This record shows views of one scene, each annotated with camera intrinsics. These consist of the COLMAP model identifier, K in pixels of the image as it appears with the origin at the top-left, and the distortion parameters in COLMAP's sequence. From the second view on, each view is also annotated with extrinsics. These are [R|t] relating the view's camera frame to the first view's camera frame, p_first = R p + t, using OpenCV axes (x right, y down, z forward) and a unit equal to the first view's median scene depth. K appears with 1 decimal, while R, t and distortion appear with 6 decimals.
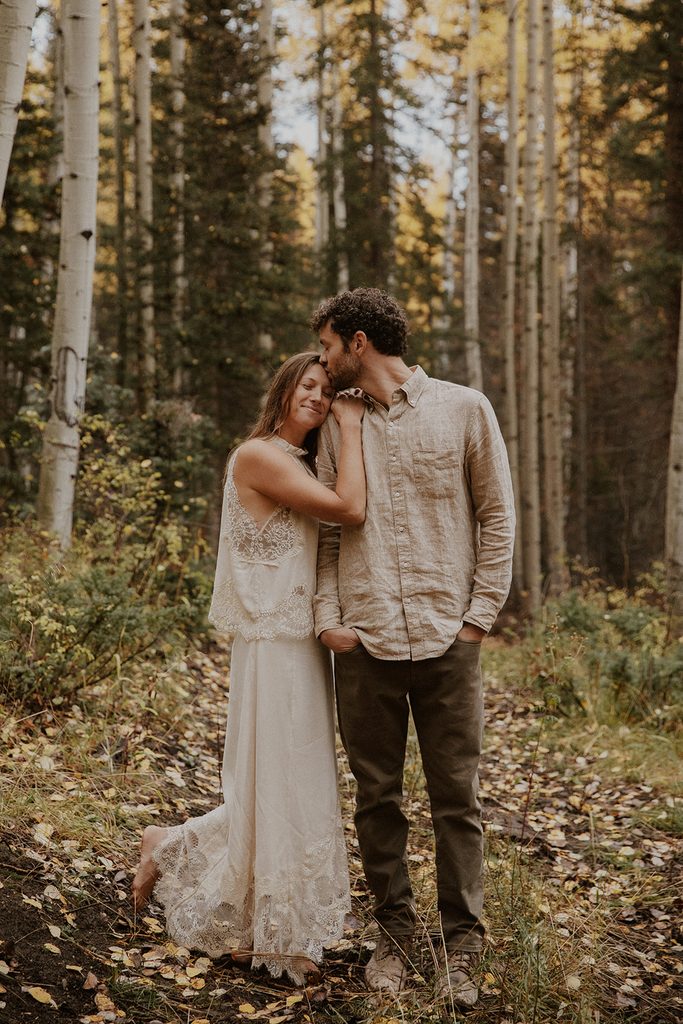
lens RADIAL K [[4478.4, 0, 341.5], [0, 4478.4, 512.0], [0, 0, 1]] dist [0.463989, 3.089951]
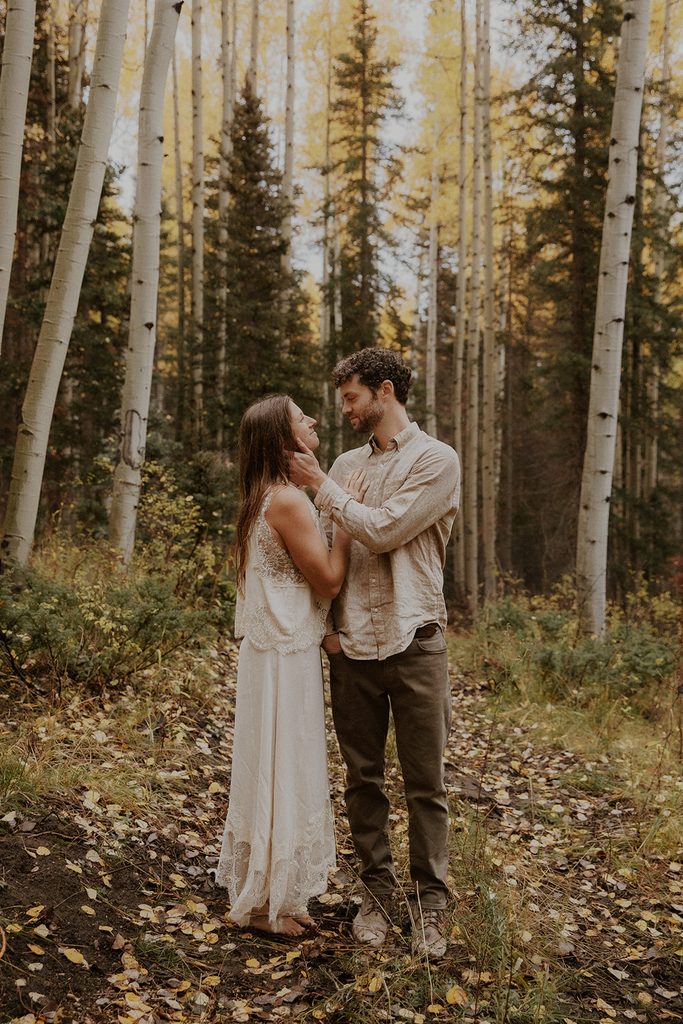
lens RADIAL K [[4478.4, 0, 341.5], [0, 4478.4, 512.0], [0, 0, 1]] dist [0.463989, 3.089951]
pose [[0.999883, 0.015287, -0.000535, 0.001899], [-0.015291, 0.999842, -0.009049, 0.004650], [0.000397, 0.009056, 0.999959, -0.330095]]
